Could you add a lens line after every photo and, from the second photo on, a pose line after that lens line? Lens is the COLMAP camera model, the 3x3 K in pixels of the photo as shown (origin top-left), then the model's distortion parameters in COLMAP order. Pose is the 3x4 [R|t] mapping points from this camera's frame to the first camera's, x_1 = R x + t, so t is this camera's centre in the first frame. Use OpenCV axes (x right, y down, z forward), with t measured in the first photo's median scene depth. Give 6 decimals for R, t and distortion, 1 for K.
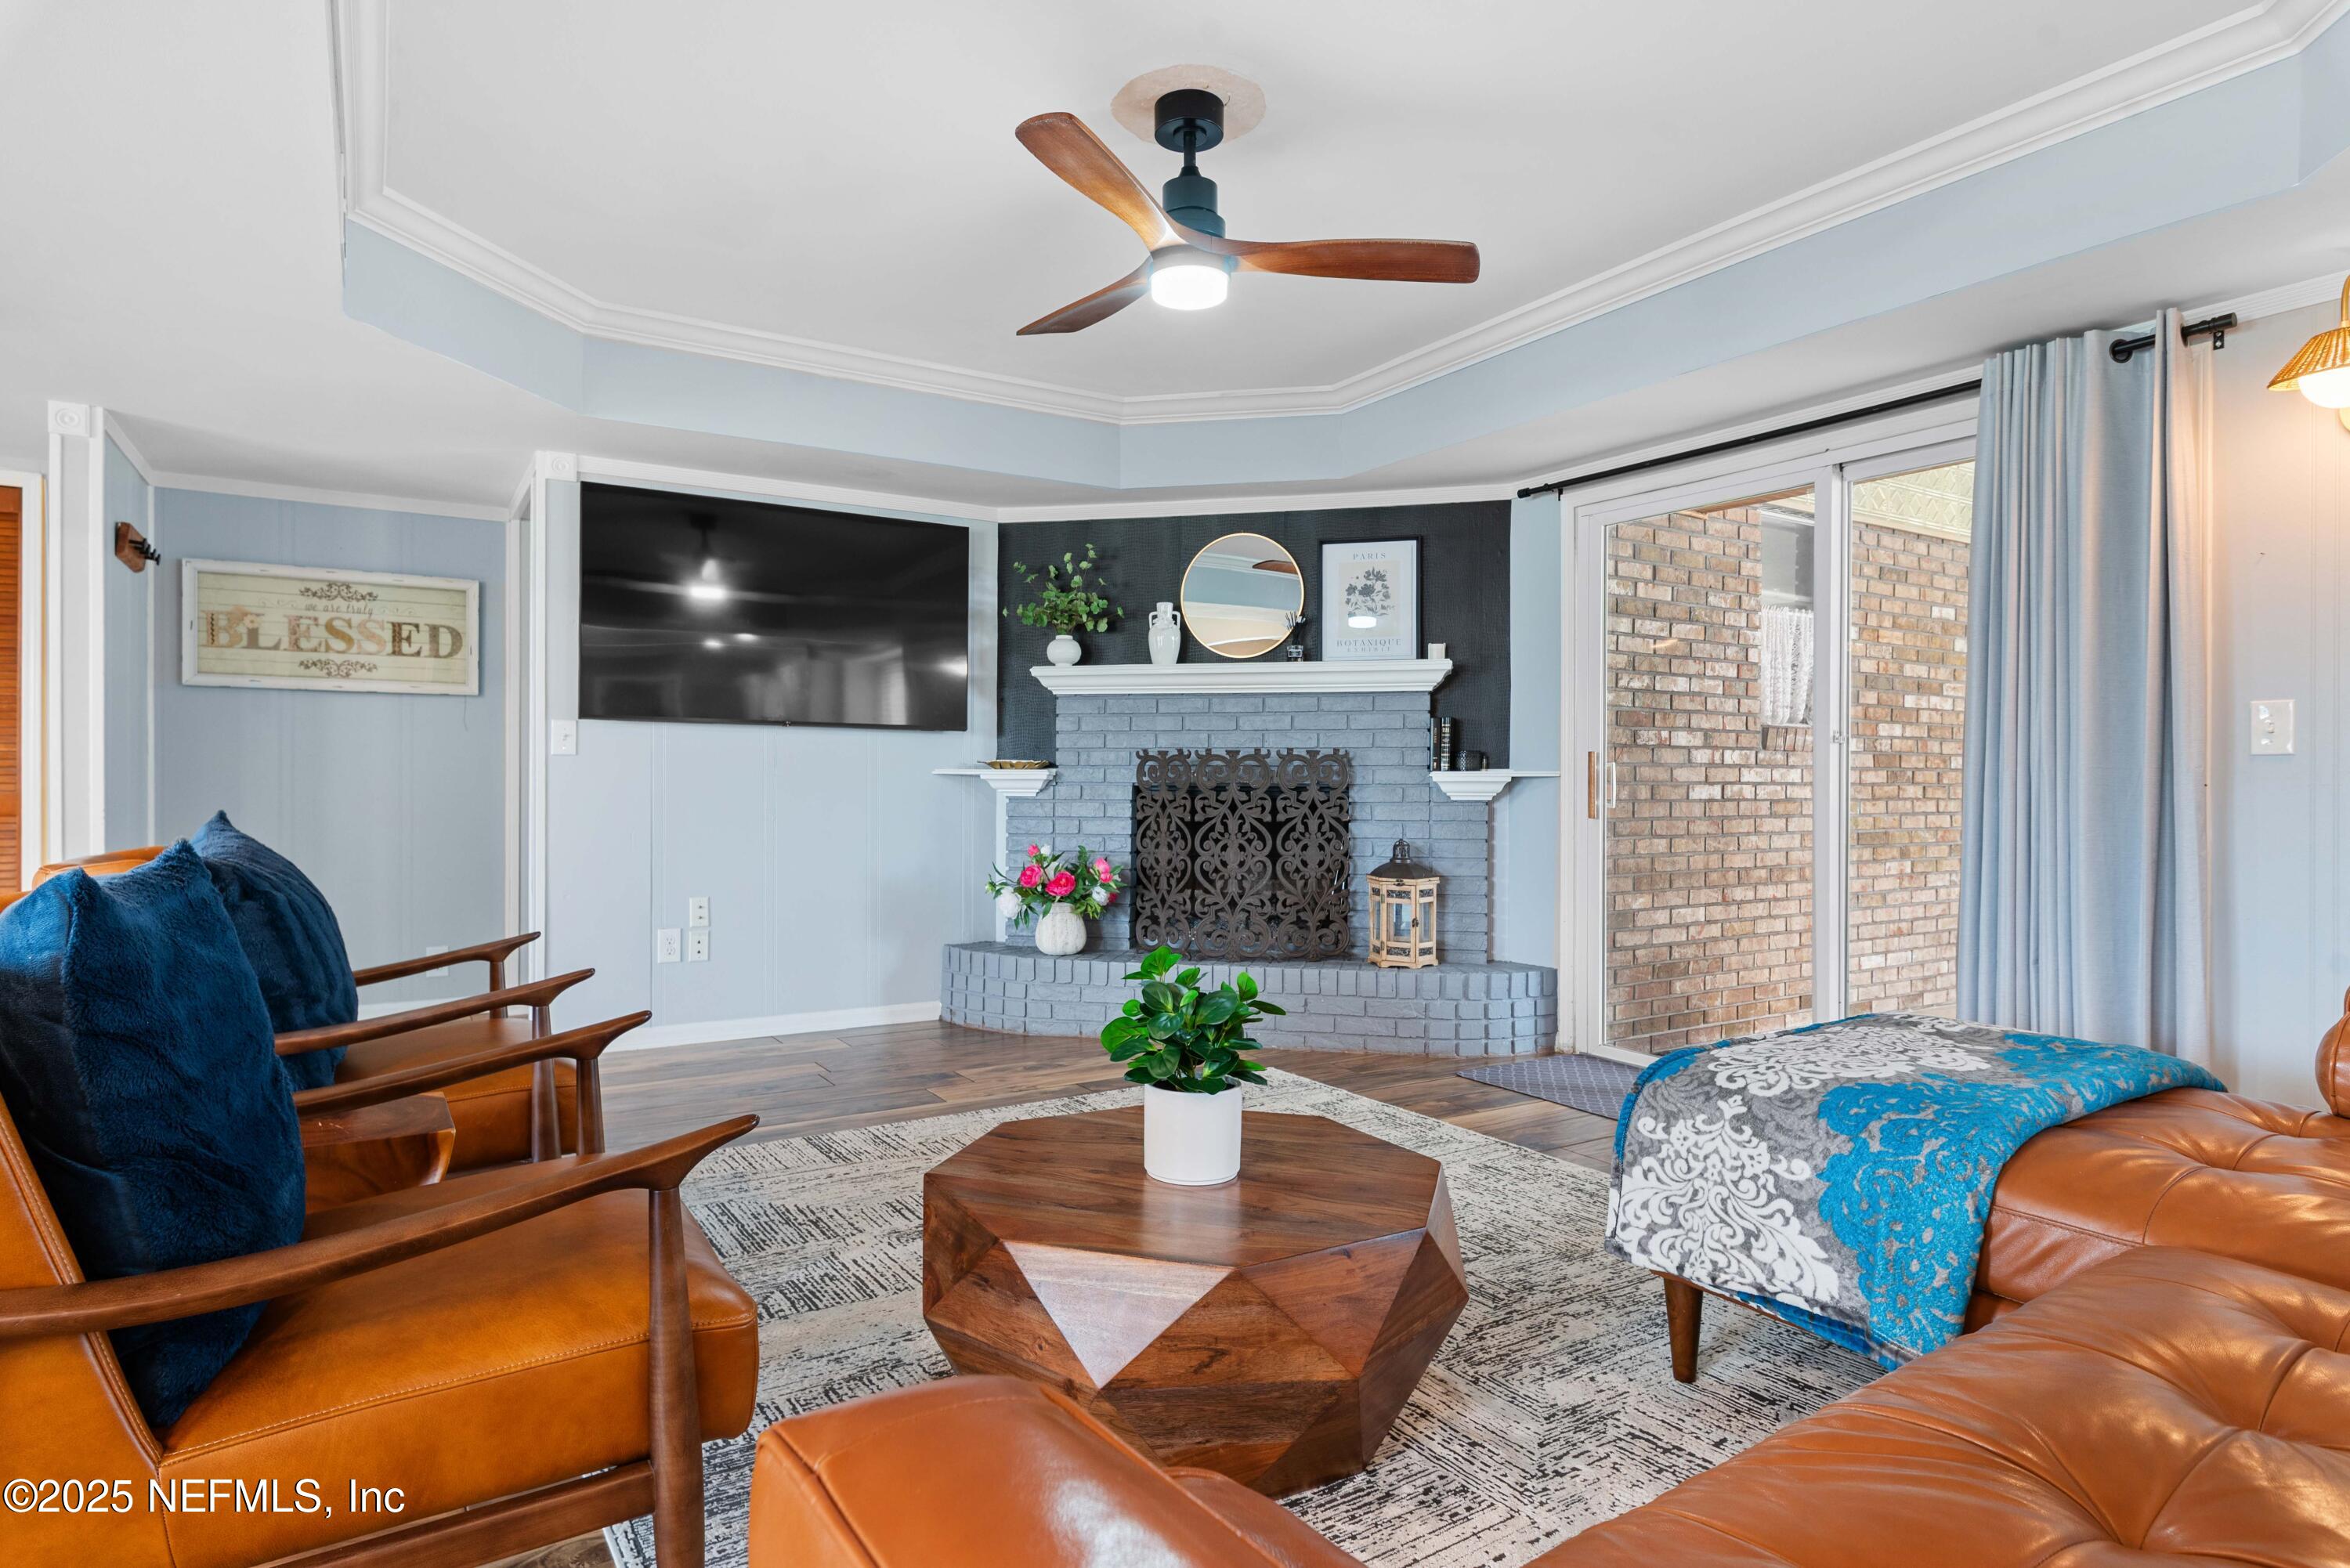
lens RADIAL K [[1272.2, 0, 1175.0], [0, 1272.2, 784.0], [0, 0, 1]] dist [0.000721, -0.000066]
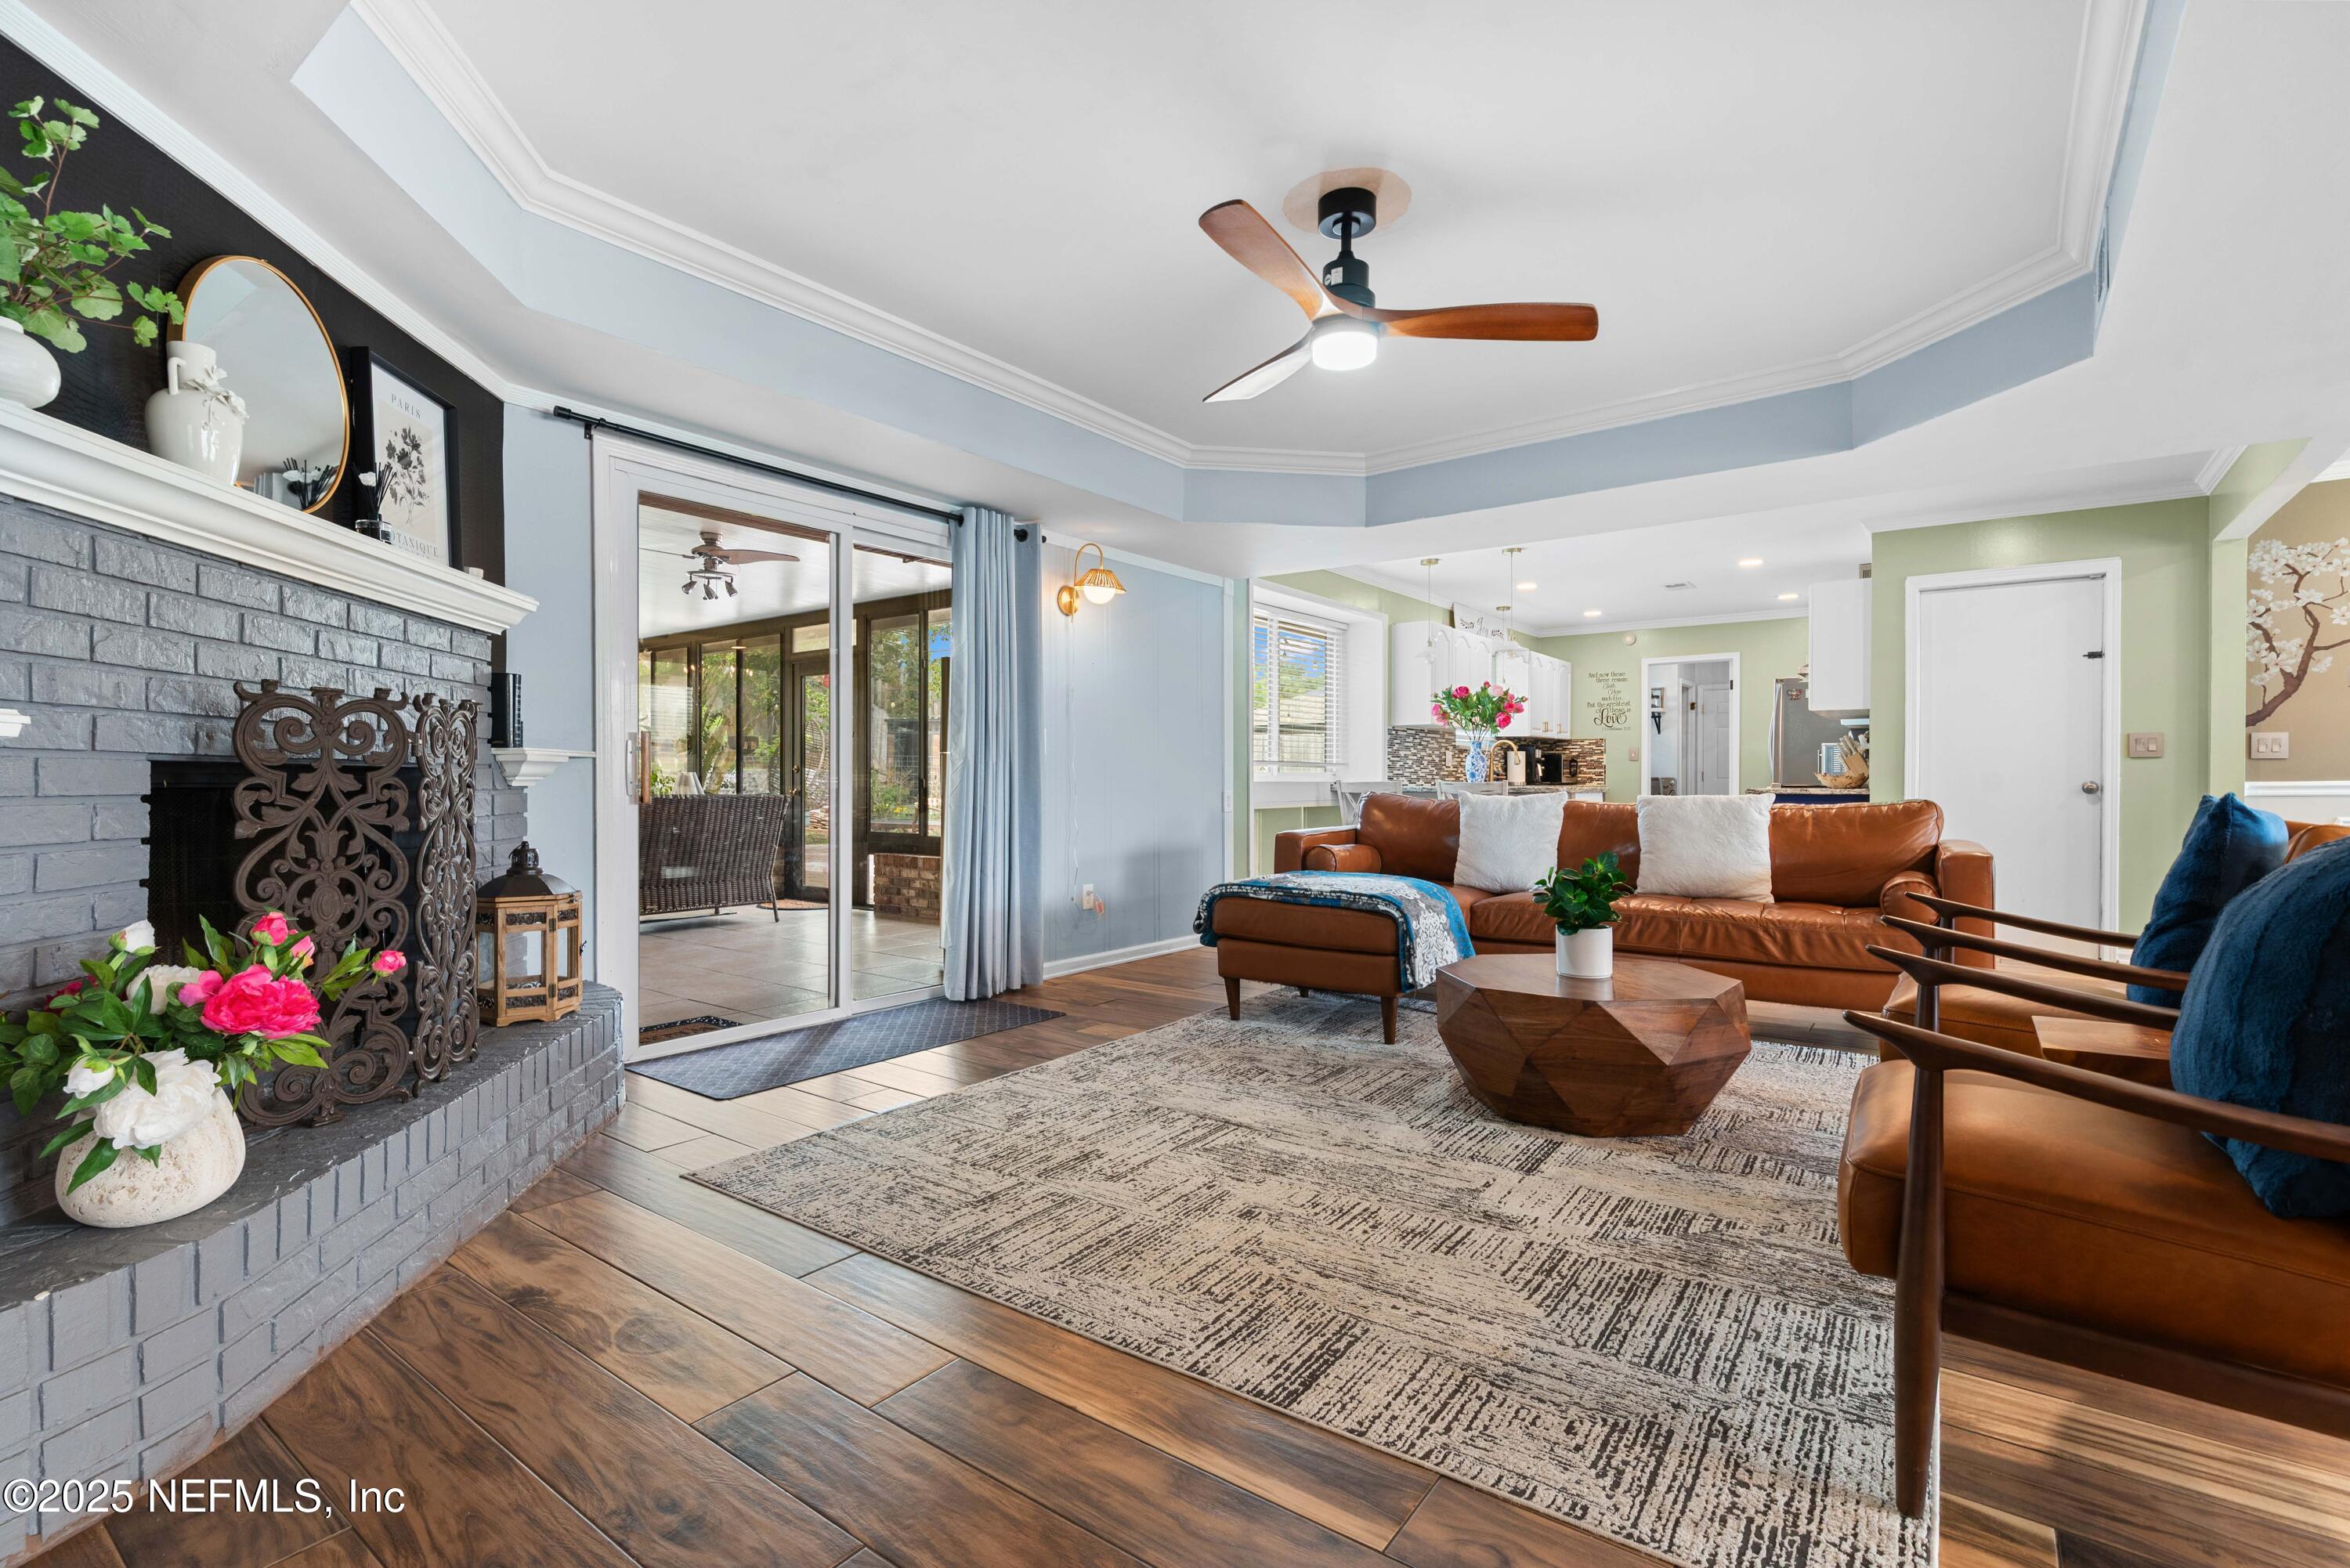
lens RADIAL K [[1057.1, 0, 1164.6], [0, 1057.1, 785.9], [0, 0, 1]] dist [0.000342, -0.000115]
pose [[-0.345408, -0.009755, 0.938402, -0.844198], [0.001569, 0.999939, 0.010972, 0.009614], [-0.938451, 0.005262, -0.345372, 1.462351]]
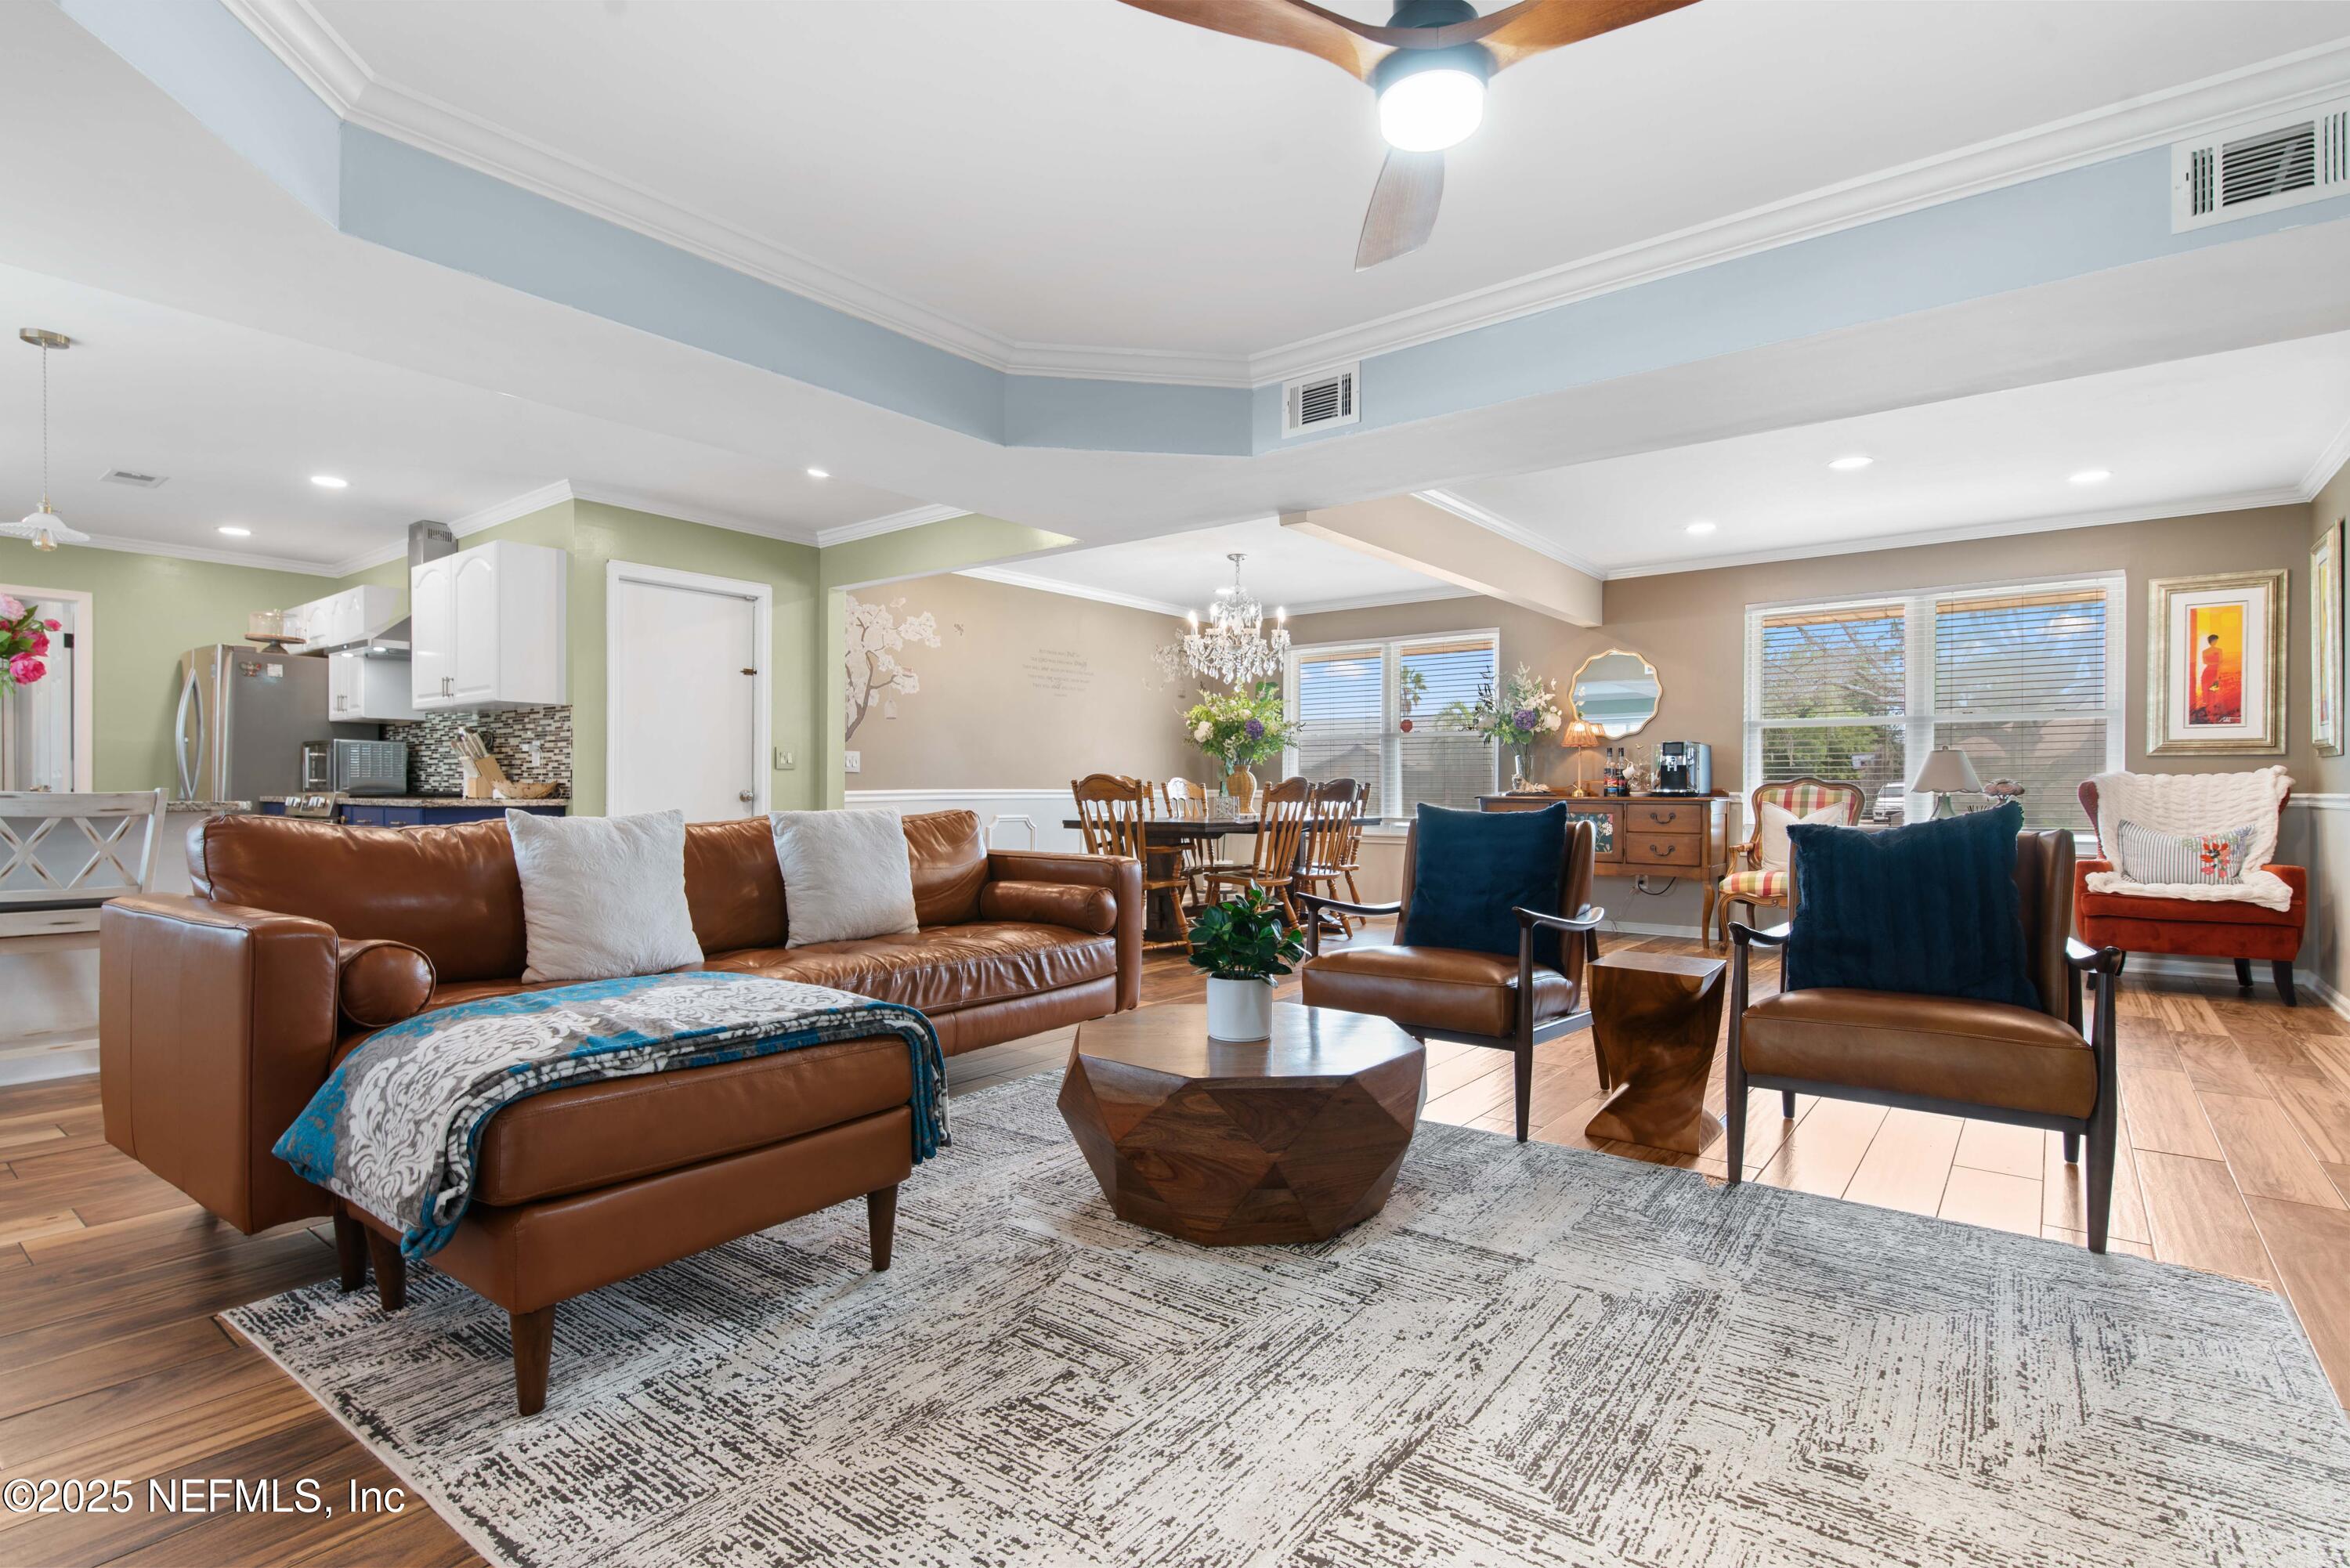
lens RADIAL K [[1135.7, 0, 1143.4], [0, 1135.7, 791.1], [0, 0, 1]] dist [0.001572, -0.000099]
pose [[-0.949824, -0.007200, -0.312703, 0.373296], [-0.008722, 0.999956, 0.003468, 0.012662], [0.312664, 0.006022, -0.949845, 1.546220]]
